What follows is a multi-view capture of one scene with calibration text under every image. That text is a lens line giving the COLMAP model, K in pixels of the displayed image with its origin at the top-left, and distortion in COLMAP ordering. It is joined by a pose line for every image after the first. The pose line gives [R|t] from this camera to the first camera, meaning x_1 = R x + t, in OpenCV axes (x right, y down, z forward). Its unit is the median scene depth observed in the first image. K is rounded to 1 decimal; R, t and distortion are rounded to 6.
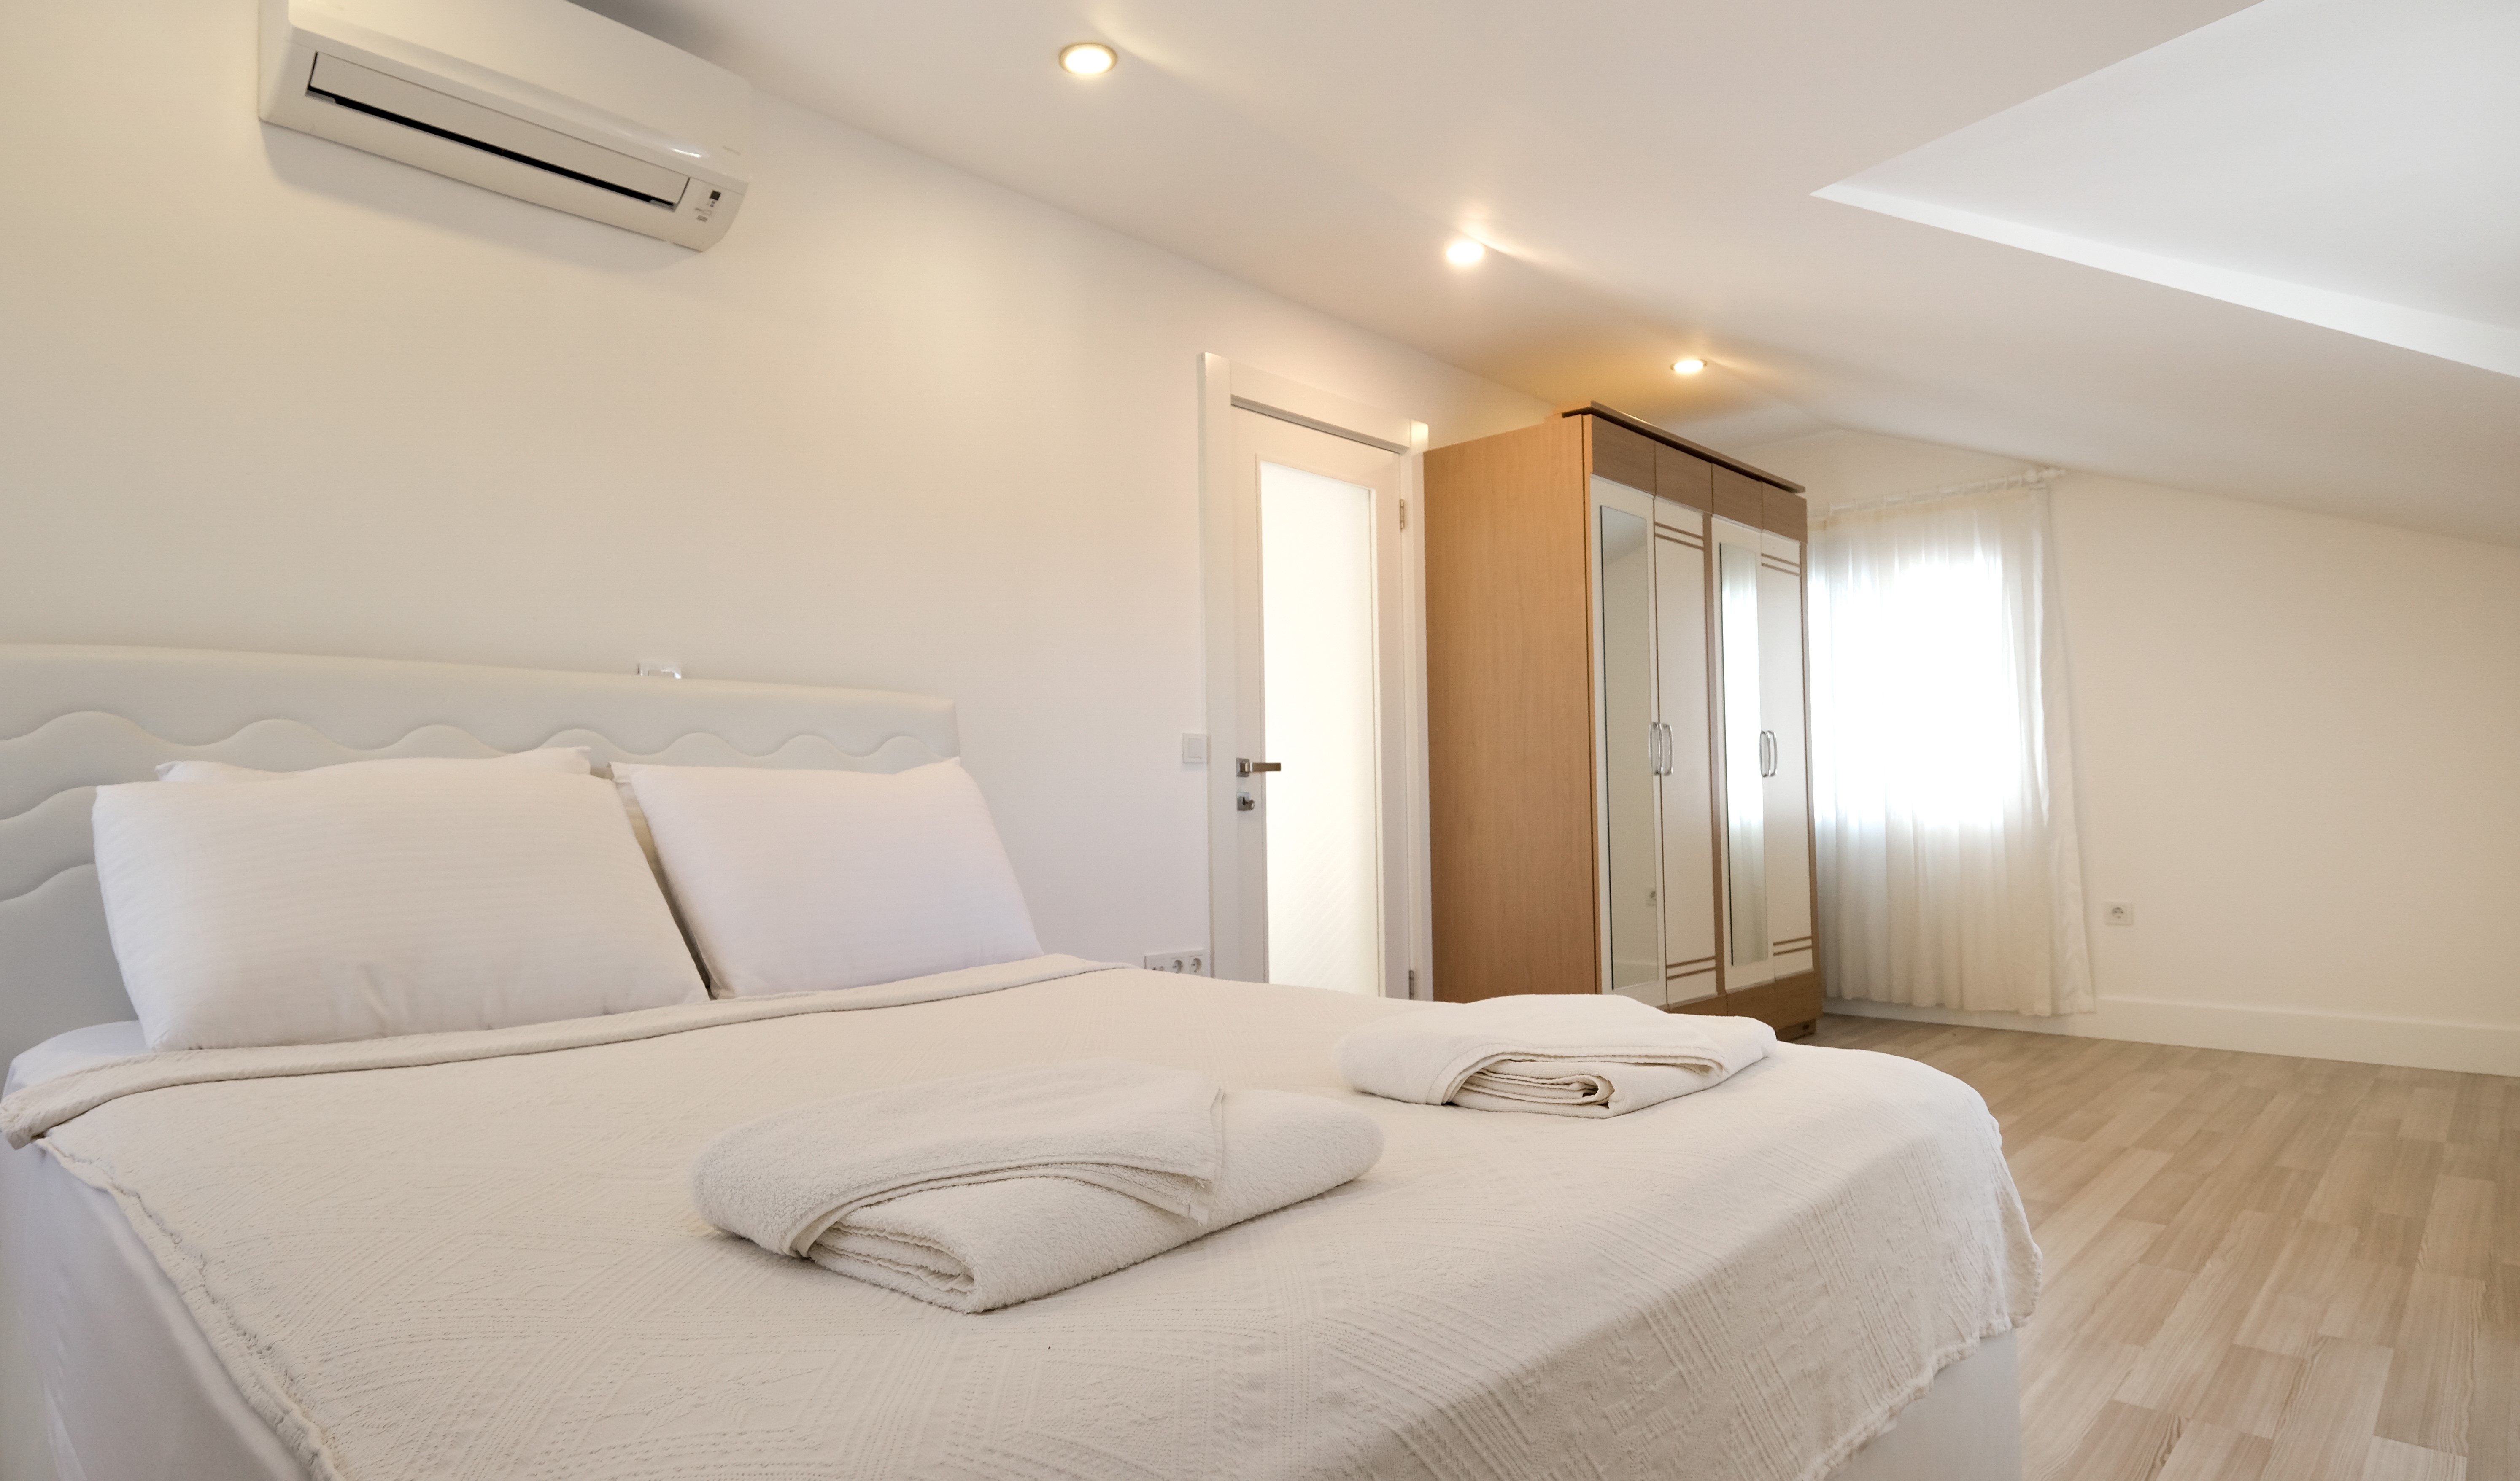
lens RADIAL K [[1334.3, 0, 1195.9], [0, 1334.3, 751.1], [0, 0, 1]] dist [0.001914, -0.000969]
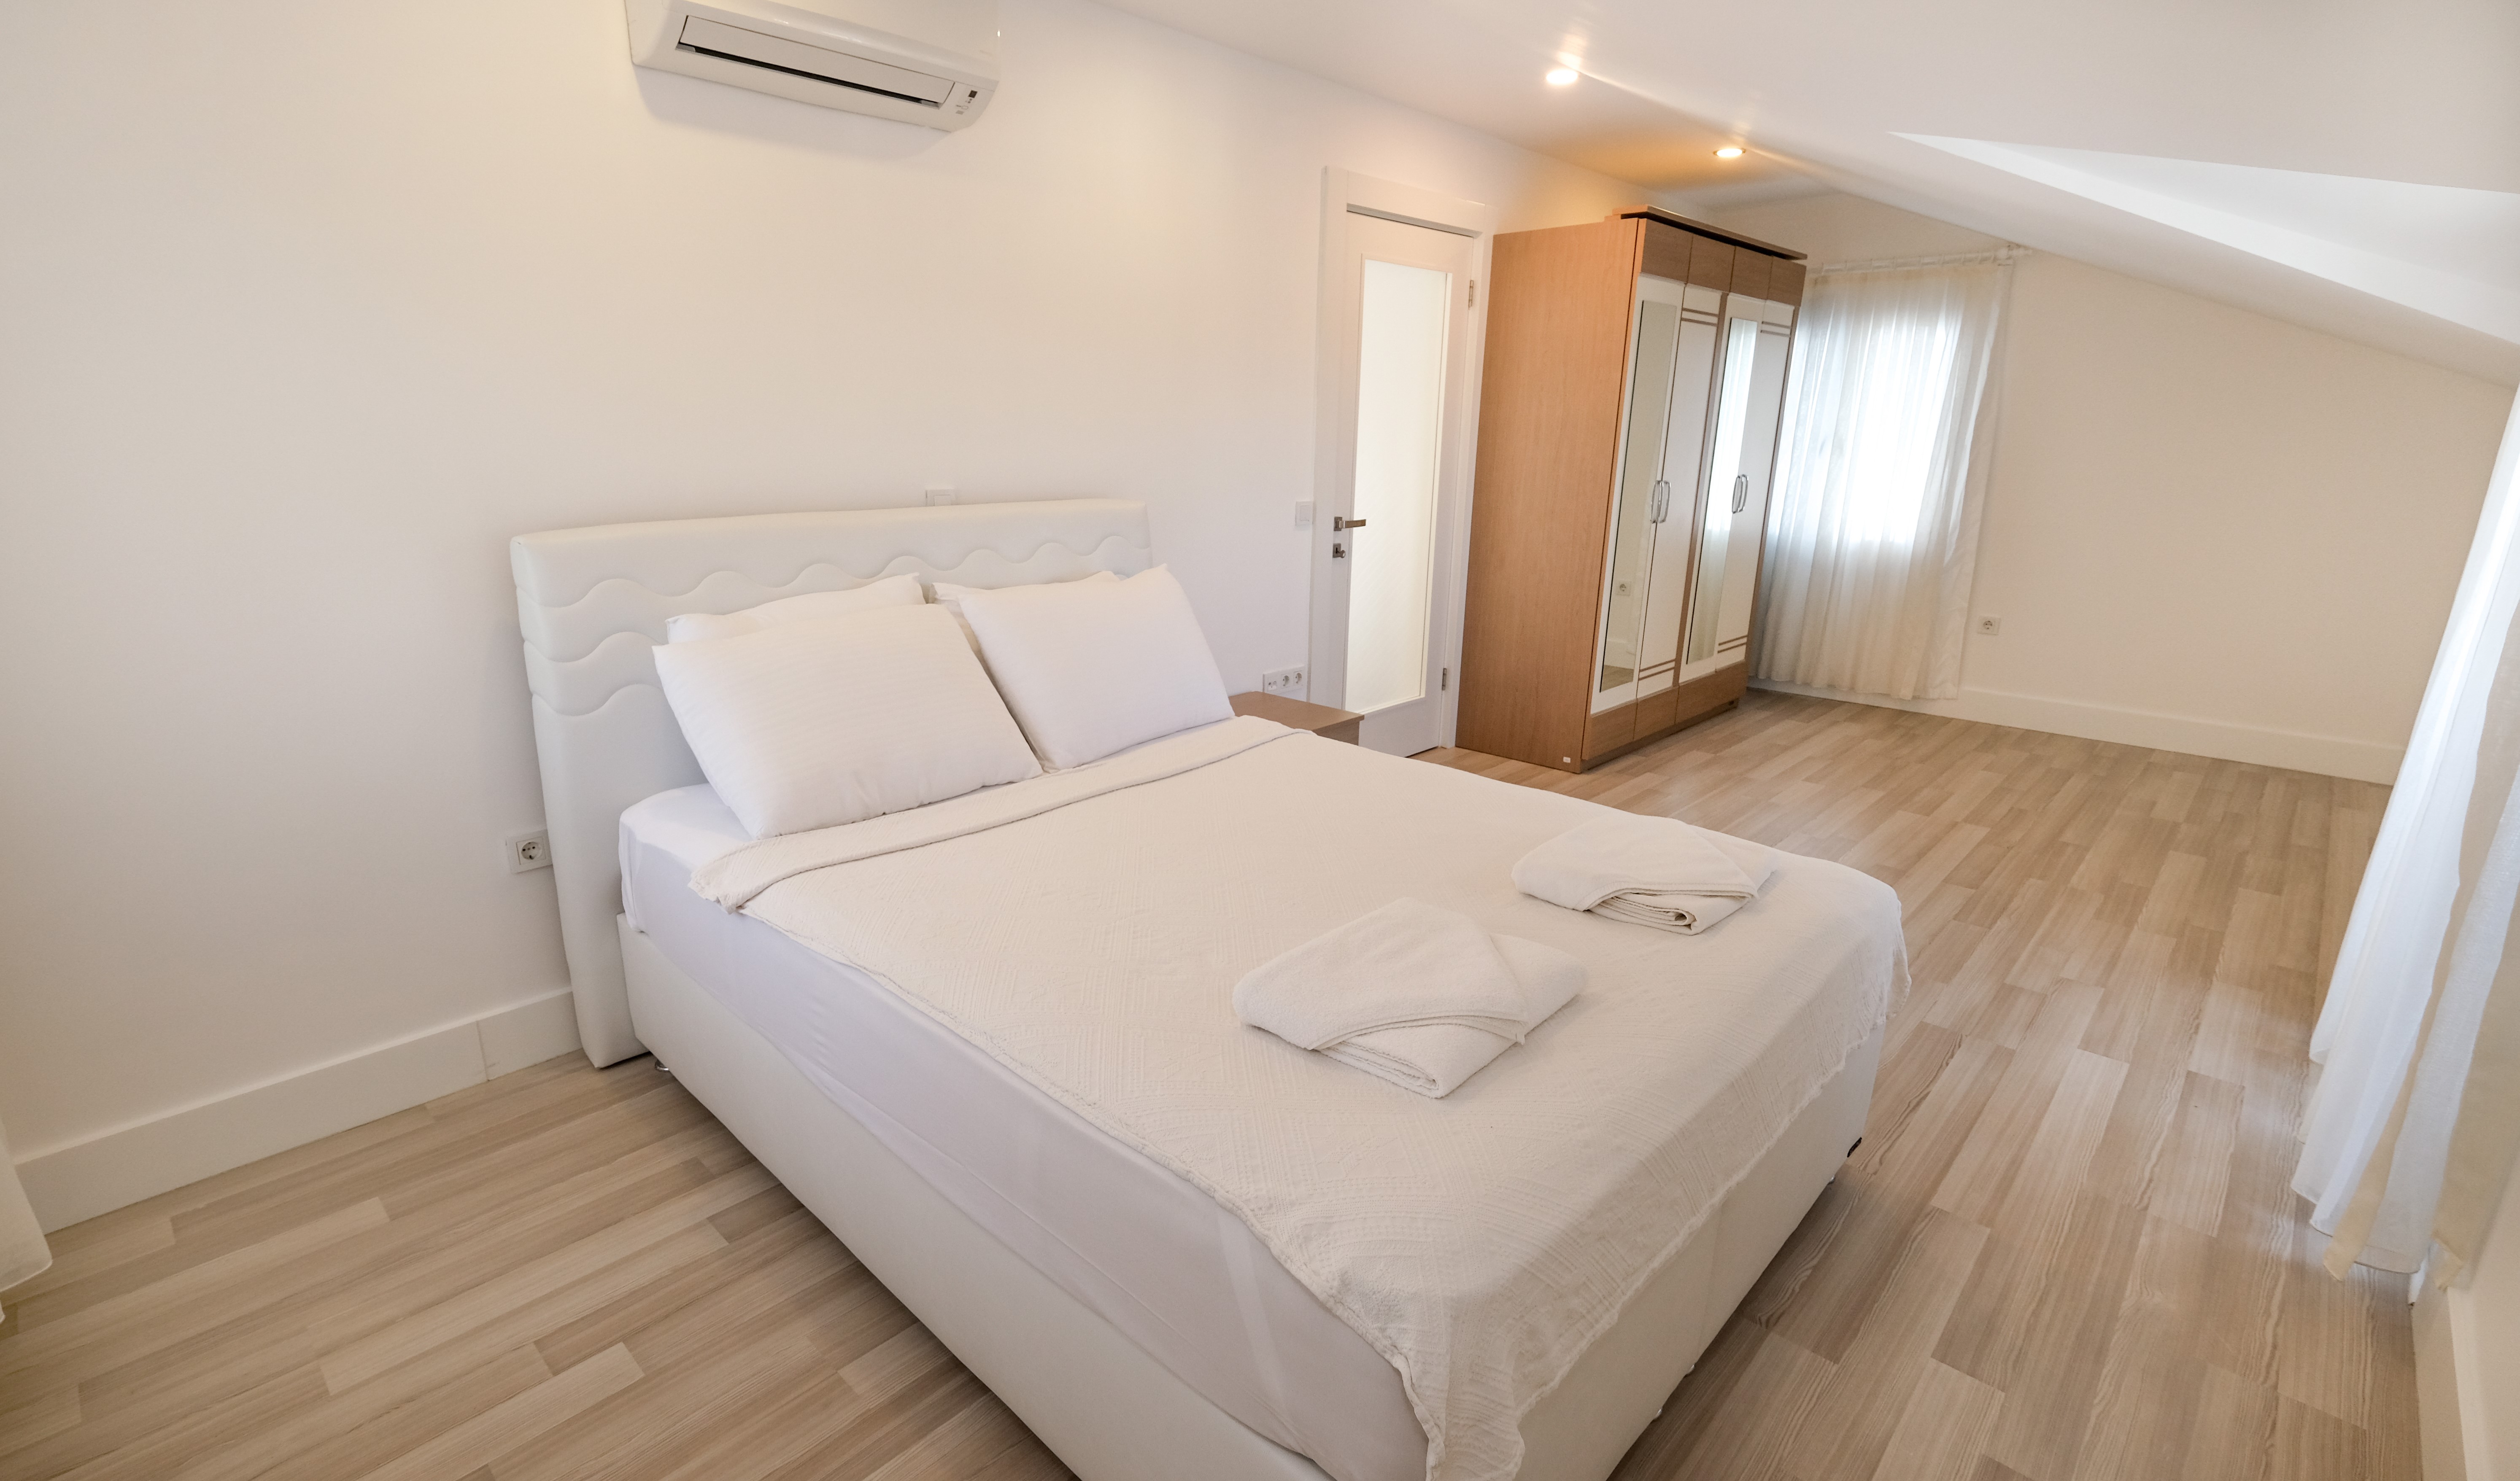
lens RADIAL K [[1138.8, 0, 1188.7], [0, 1138.8, 745.9], [0, 0, 1]] dist [-0.008882, -0.000333]
pose [[0.999800, 0.019521, 0.004282, -0.114951], [-0.019881, 0.949722, 0.312462, -0.132062], [0.002033, -0.312484, 0.949921, -0.106059]]
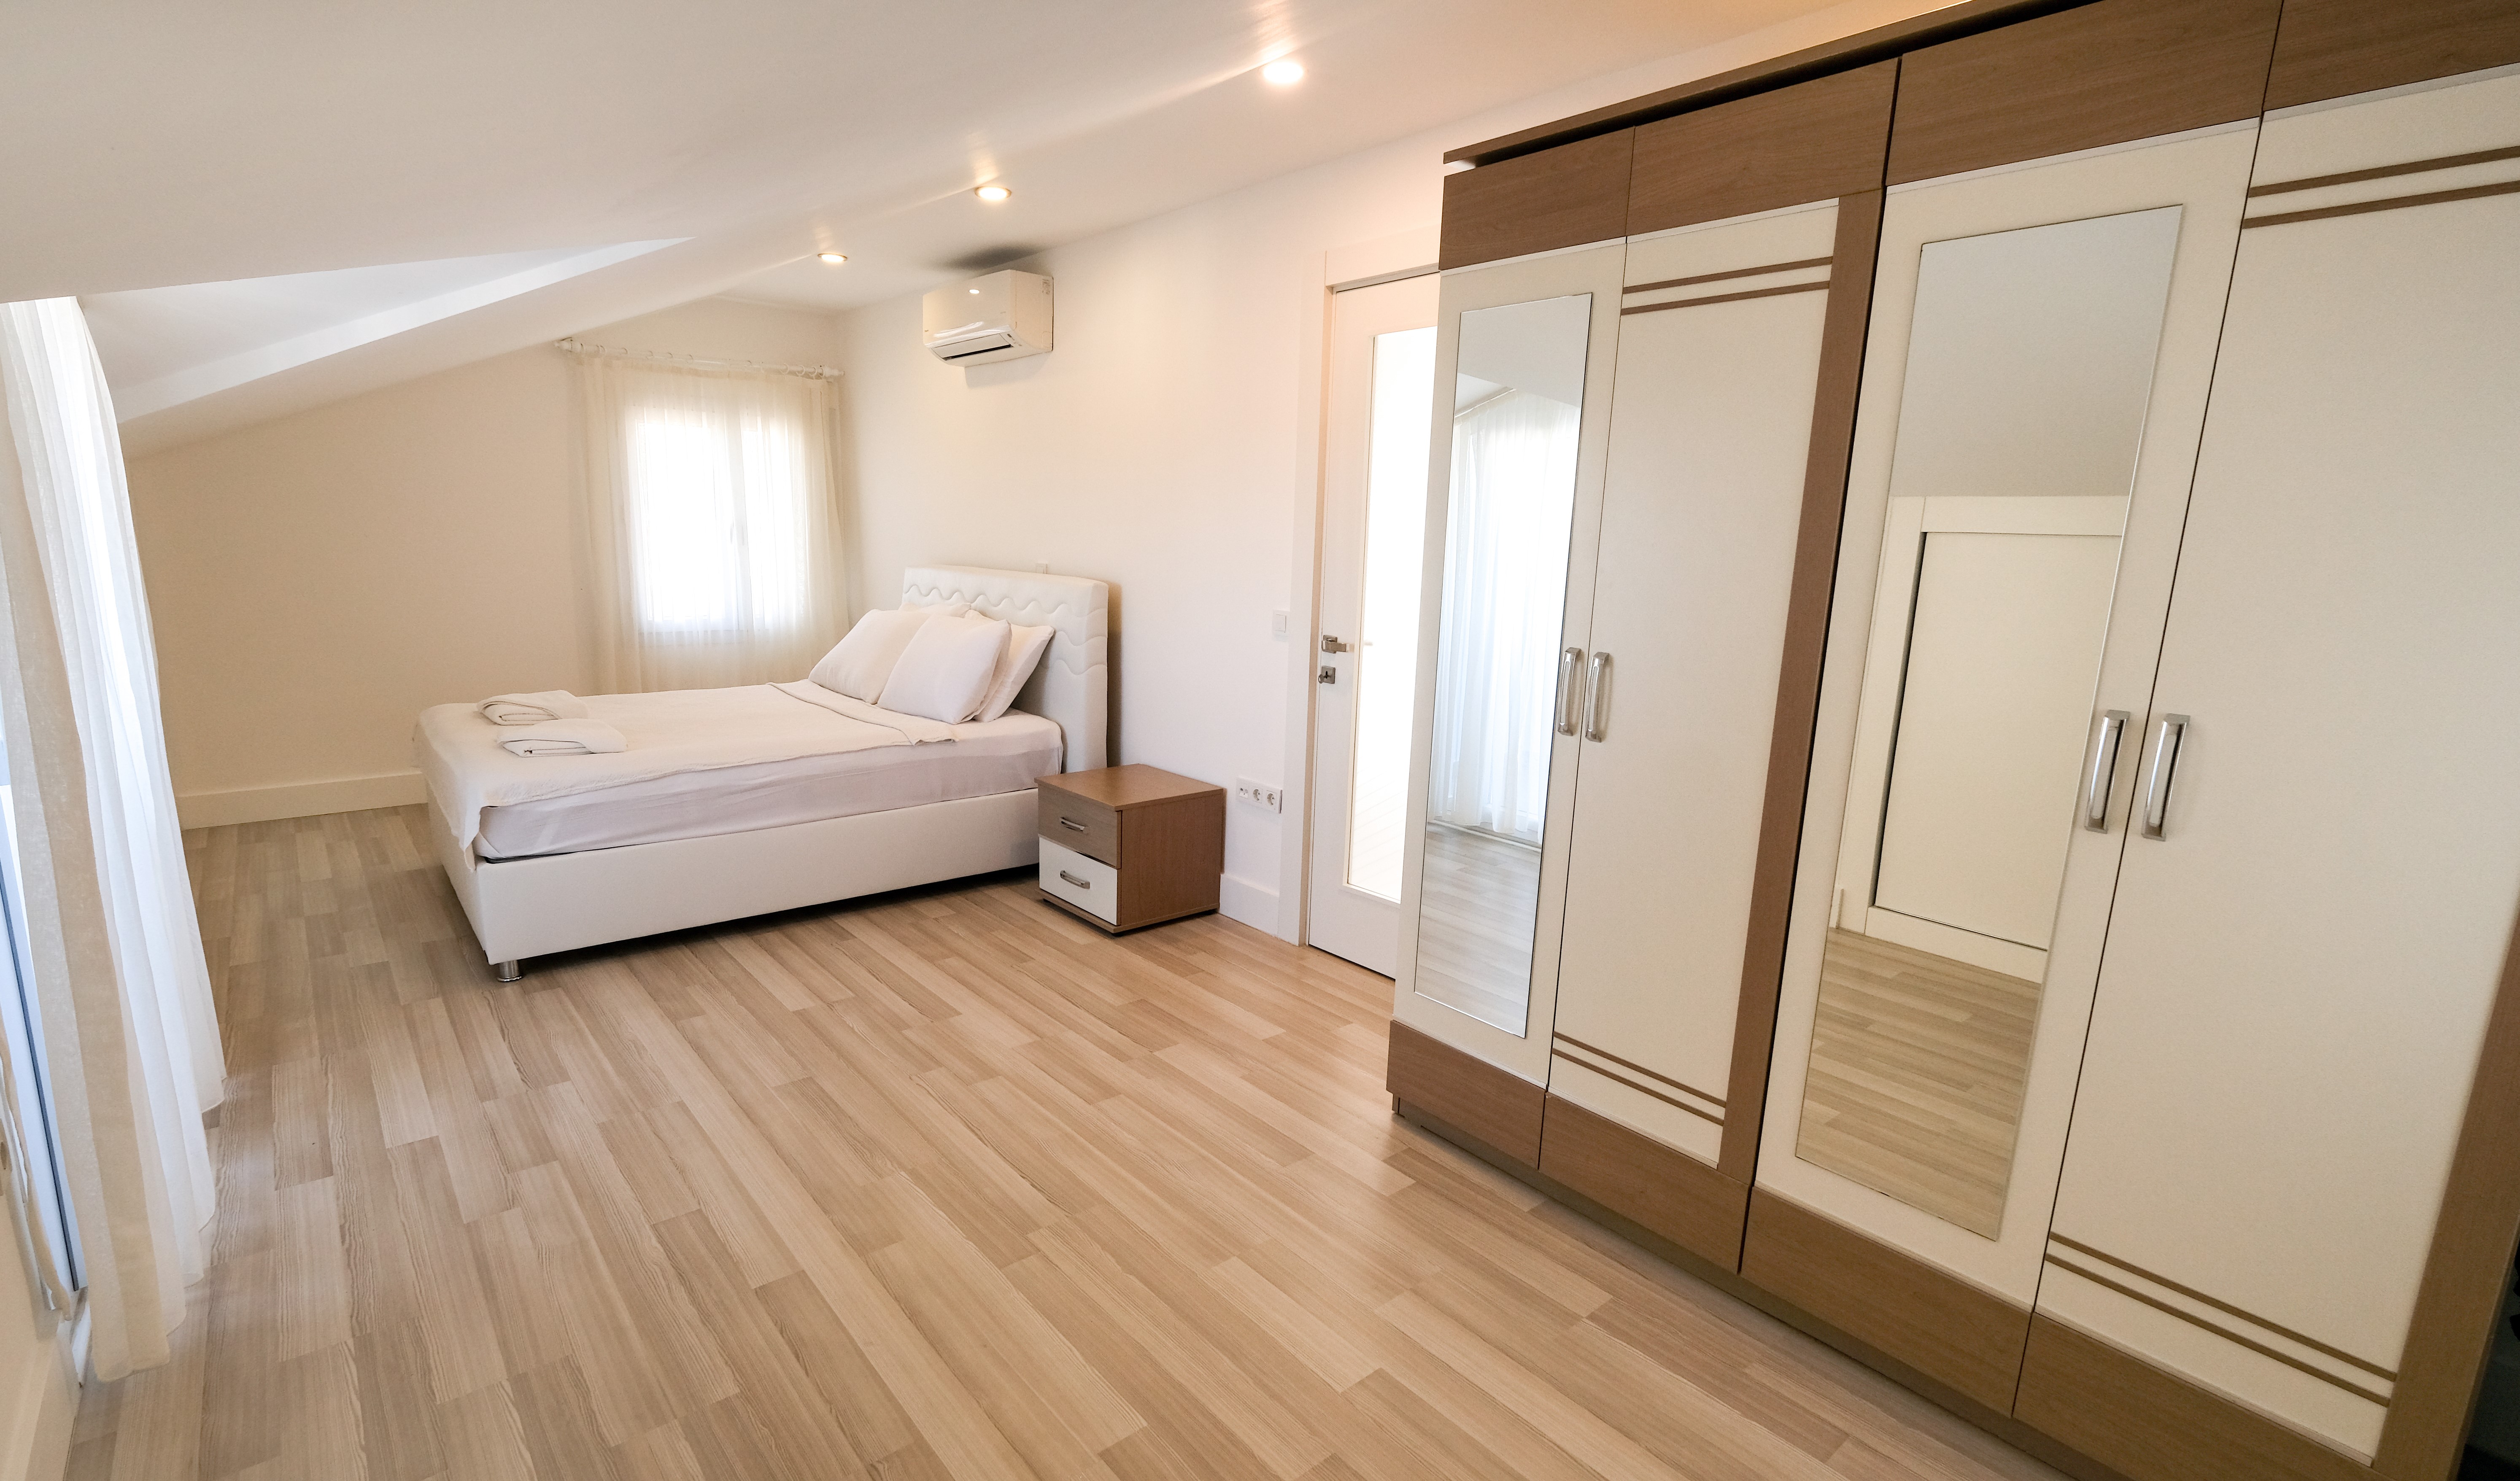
lens RADIAL K [[1138.8, 0, 1188.7], [0, 1138.8, 745.9], [0, 0, 1]] dist [-0.008882, -0.000333]
pose [[-0.107521, 0.201791, -0.973509, 1.063297], [0.018817, 0.979423, 0.200939, -0.103046], [0.994025, 0.003287, -0.109105, 1.078717]]
